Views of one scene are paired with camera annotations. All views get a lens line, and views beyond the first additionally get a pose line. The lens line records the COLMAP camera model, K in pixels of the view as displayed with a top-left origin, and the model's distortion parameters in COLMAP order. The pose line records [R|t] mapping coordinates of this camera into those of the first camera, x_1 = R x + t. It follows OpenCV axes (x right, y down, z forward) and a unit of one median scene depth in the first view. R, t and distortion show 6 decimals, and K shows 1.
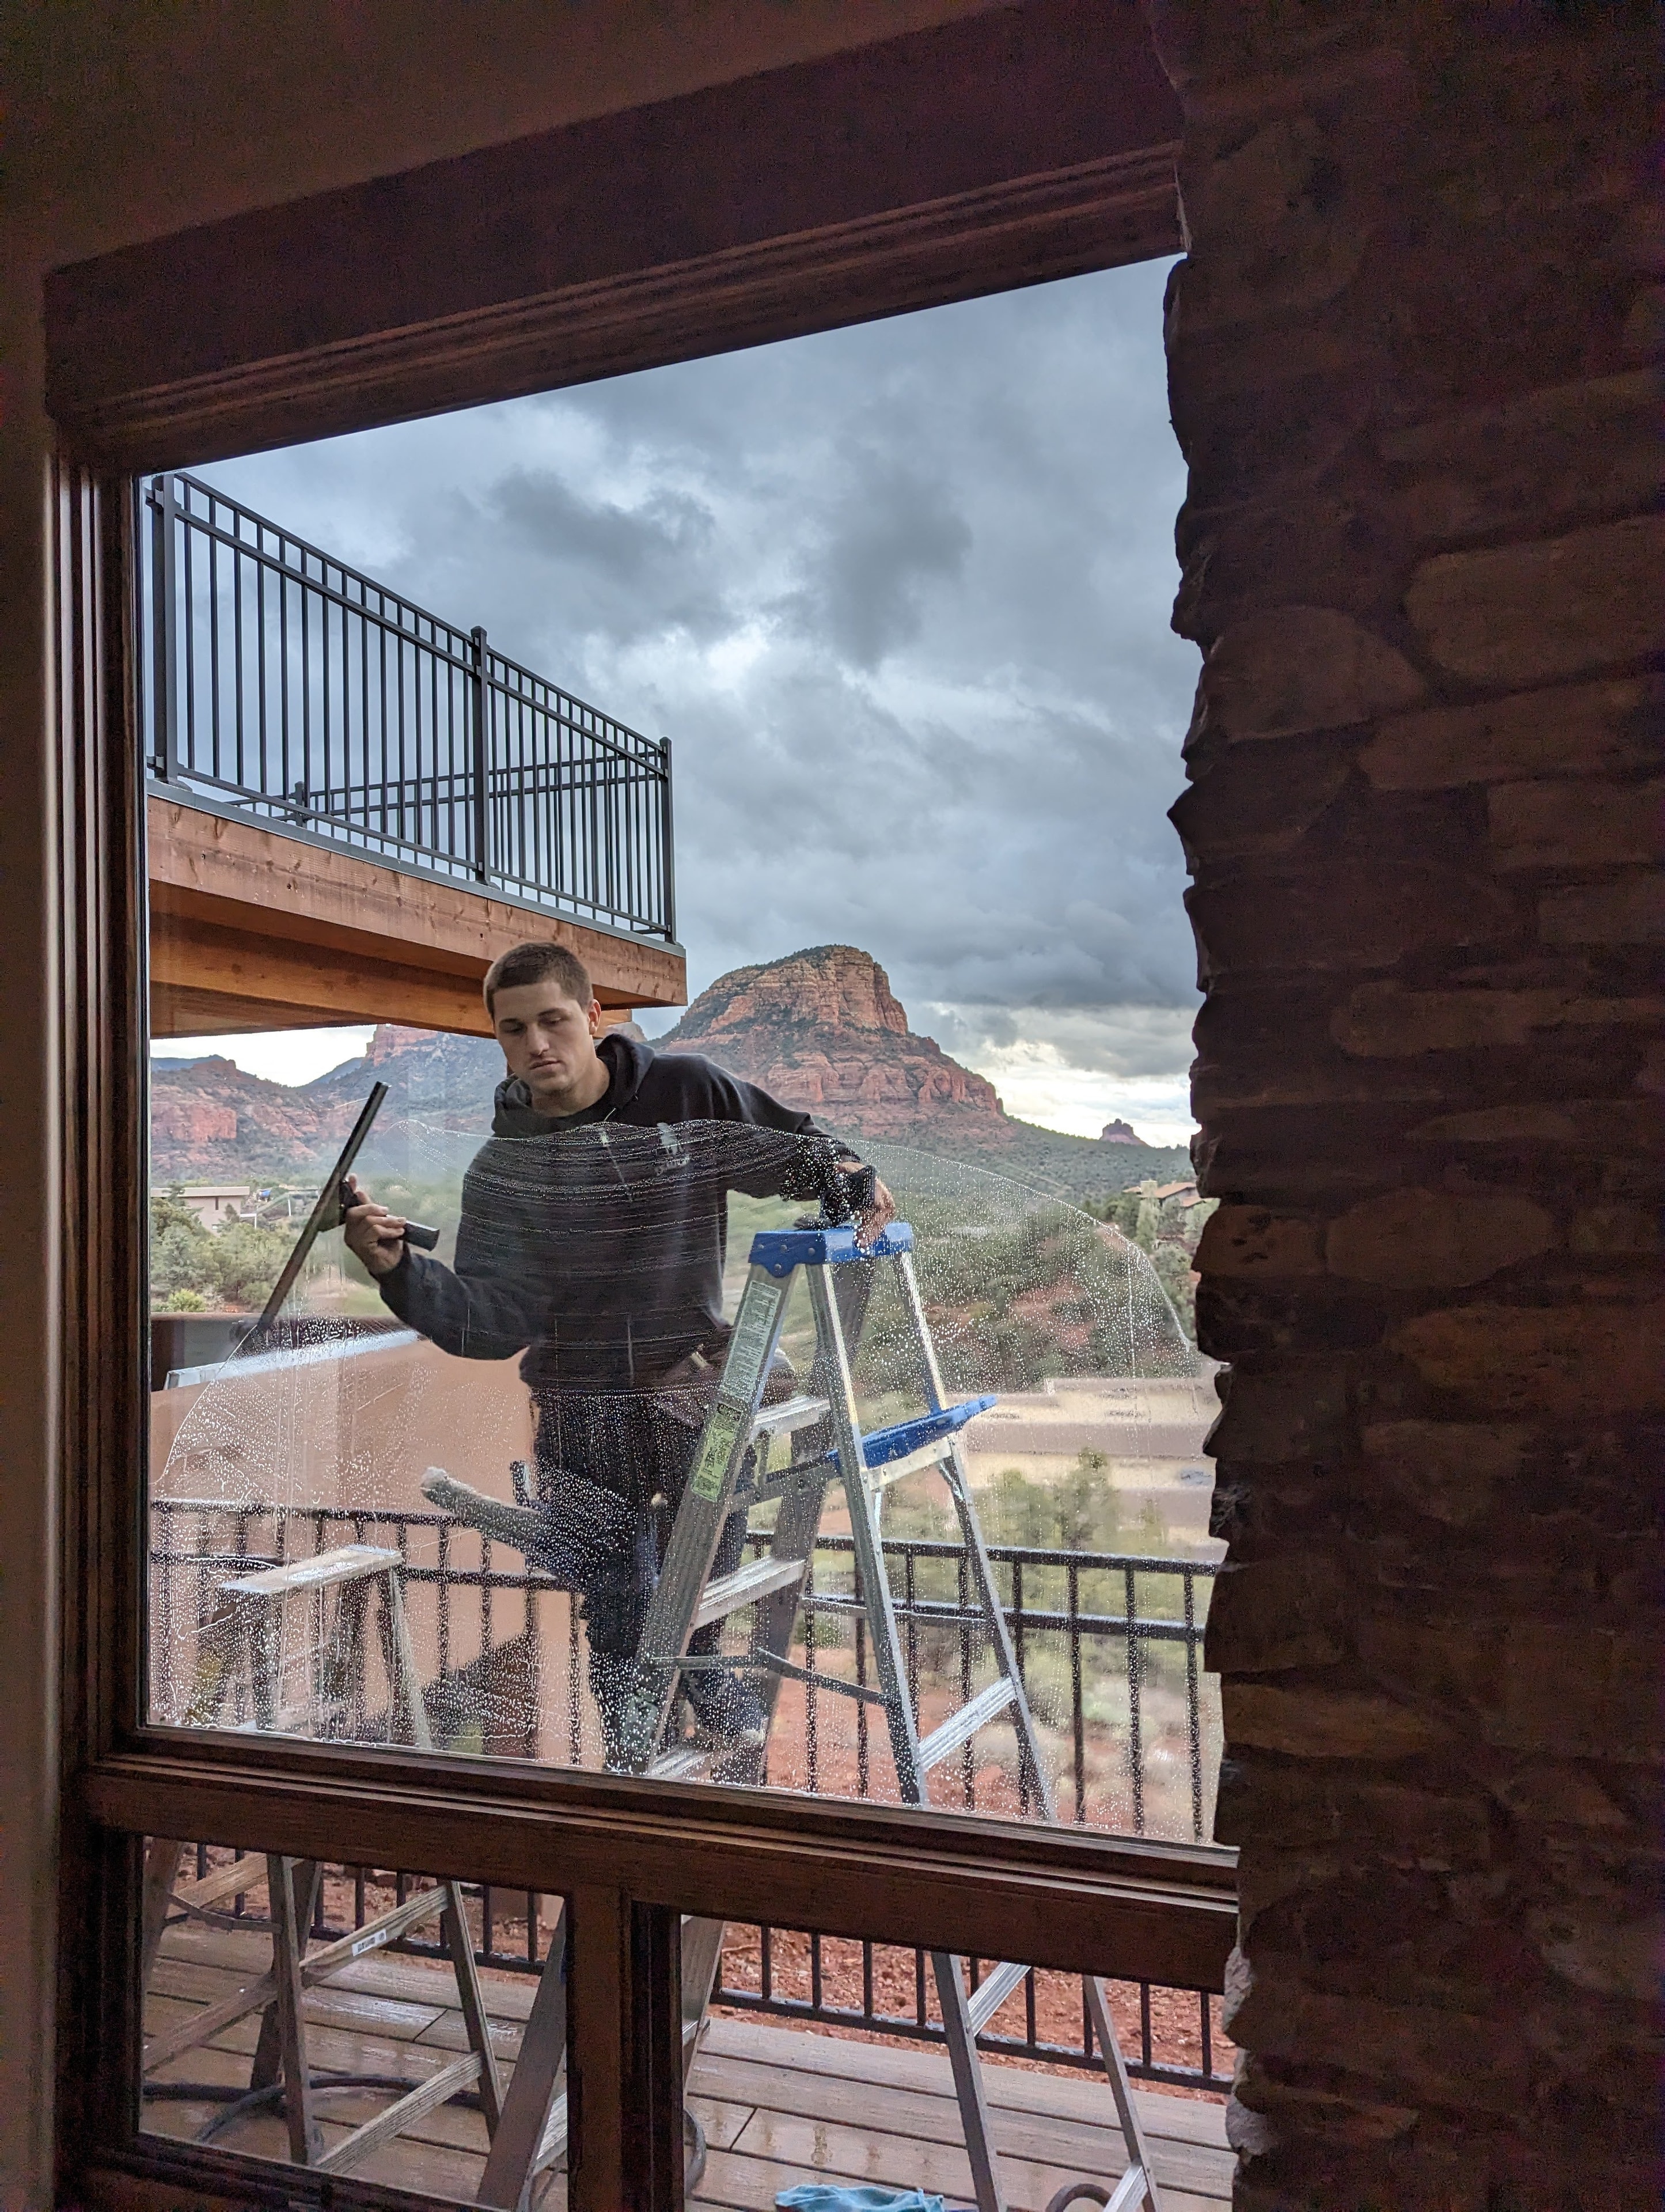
lens RADIAL K [[1542.2, 0, 816.3], [0, 1542.2, 1110.2], [0, 0, 1]] dist [0.063644, 0.000399]
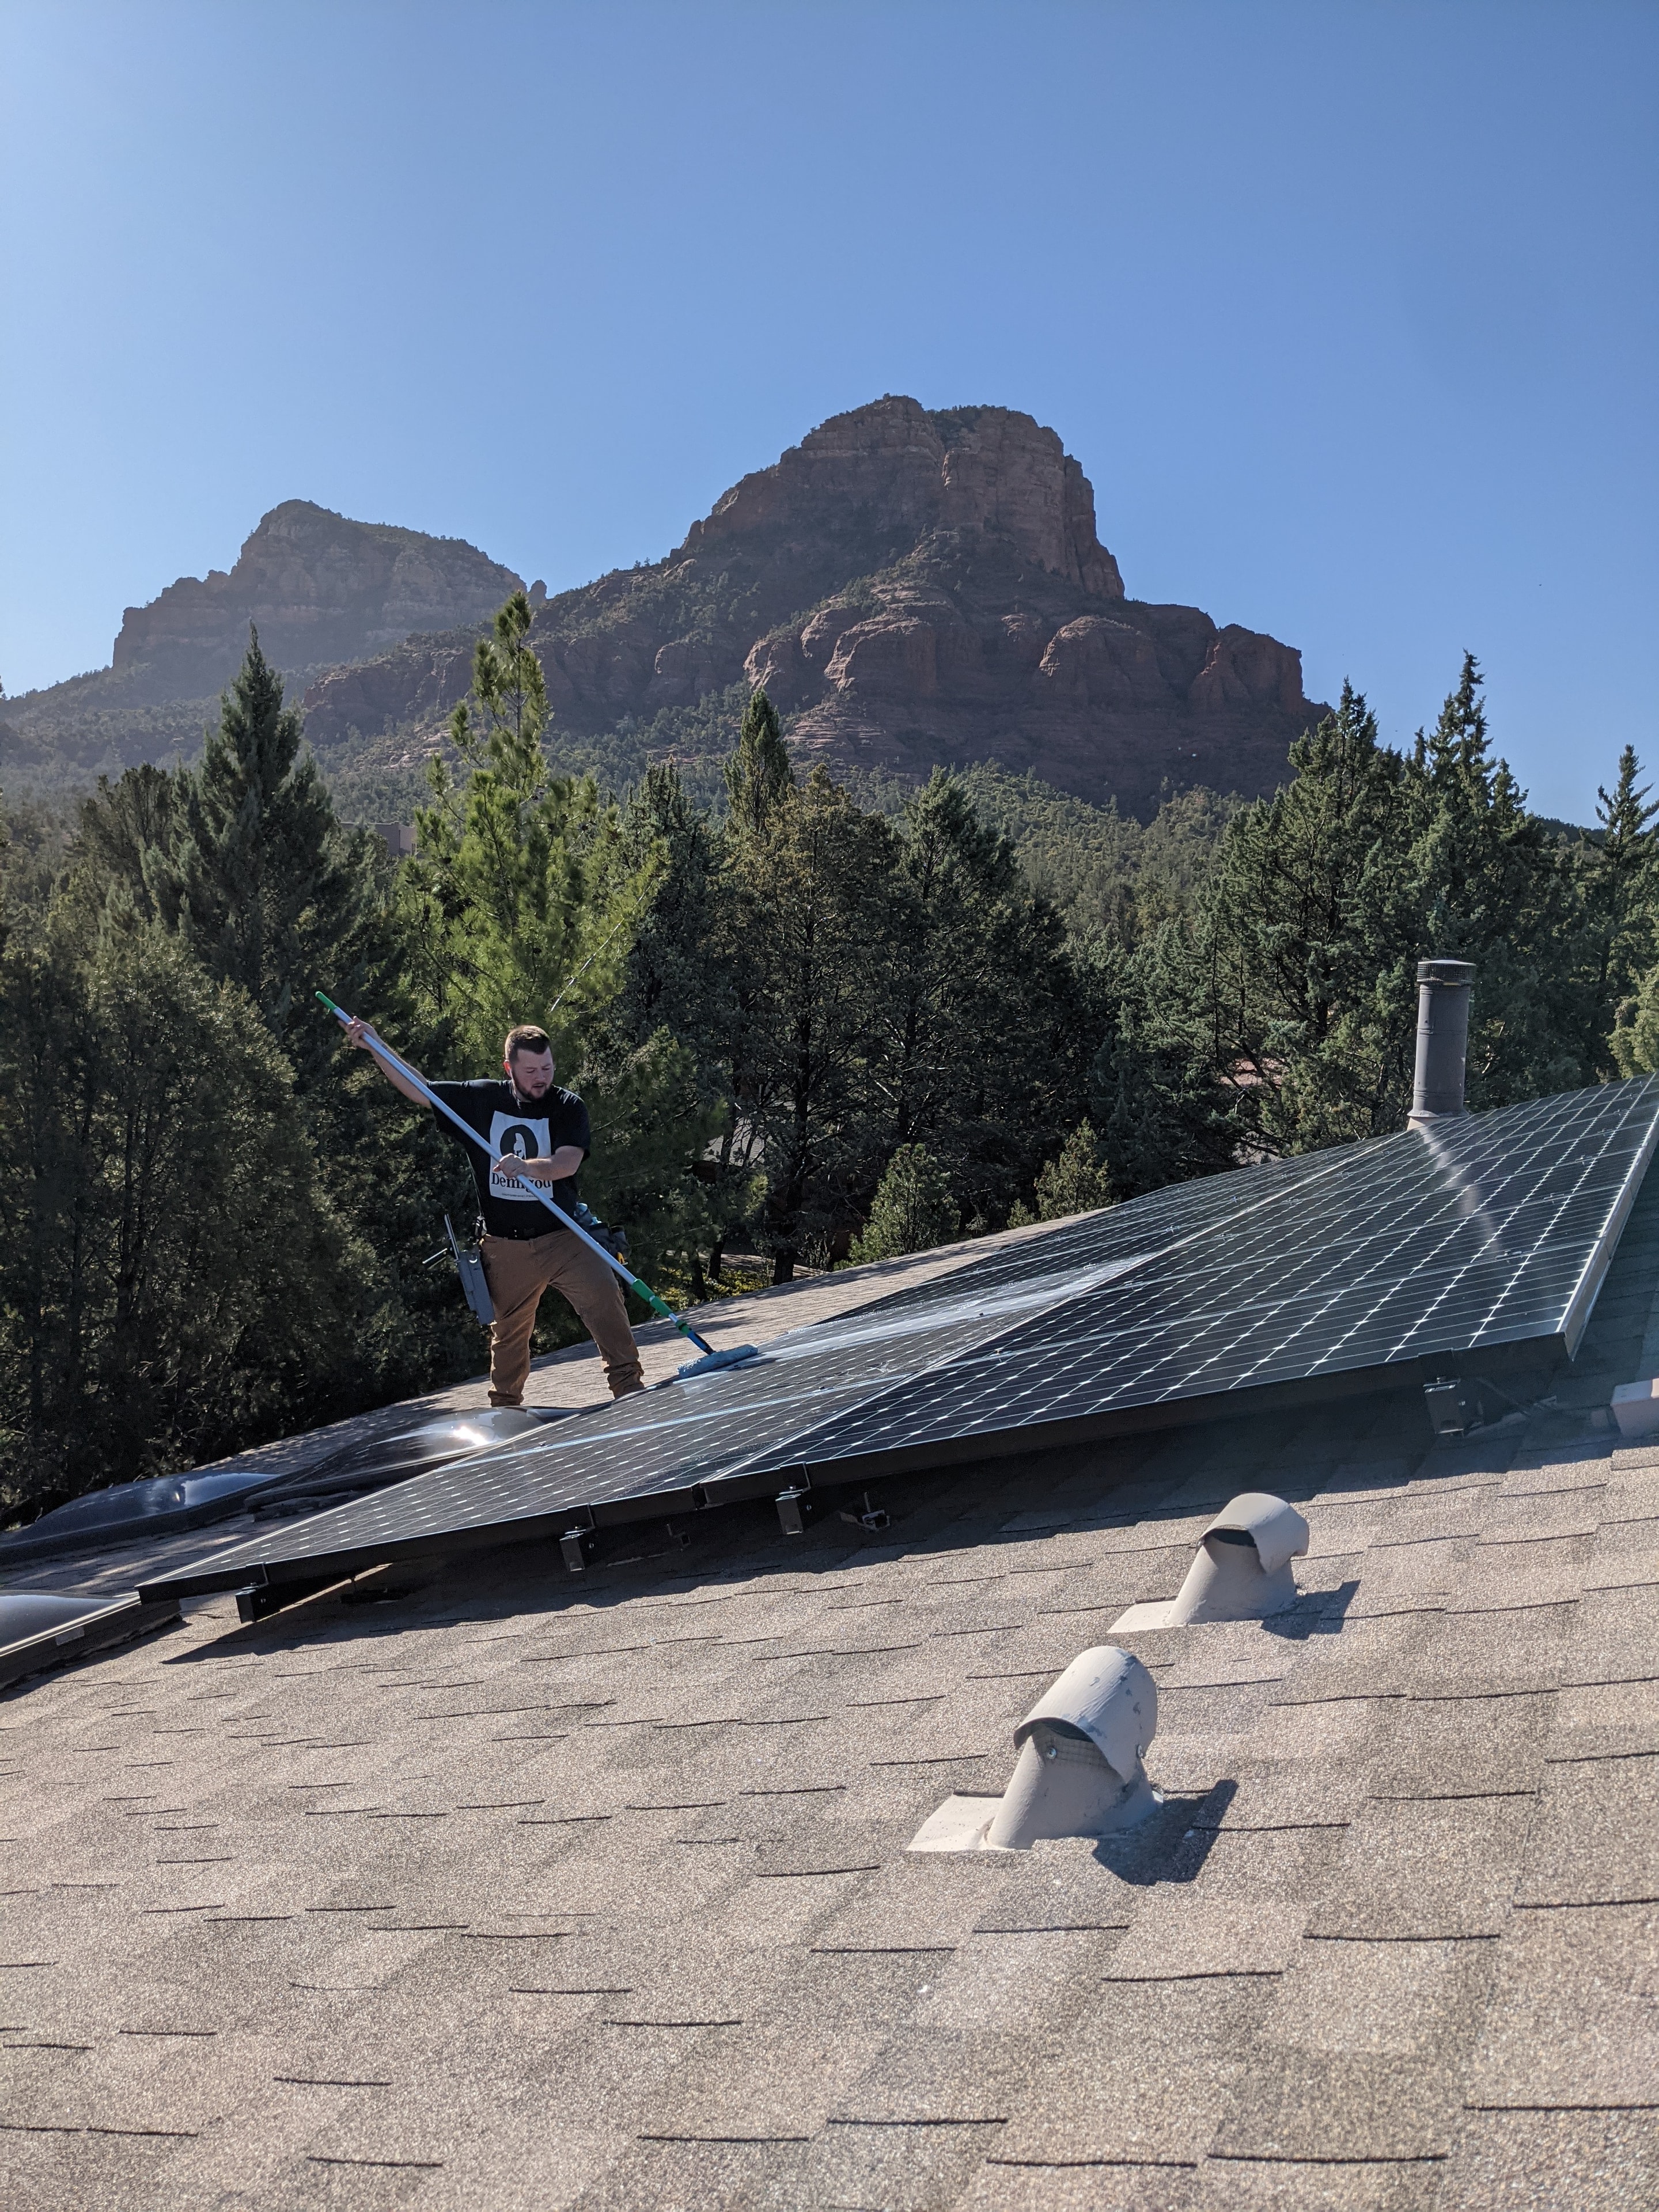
lens RADIAL K [[1542.3, 0, 813.3], [0, 1542.3, 1110.2], [0, 0, 1]] dist [0.063644, 0.000399]
pose [[0.996045, 0.052988, -0.071317, 0.005988], [-0.041486, 0.987190, 0.154063, 0.033804], [0.078567, -0.150495, 0.985484, 0.550647]]
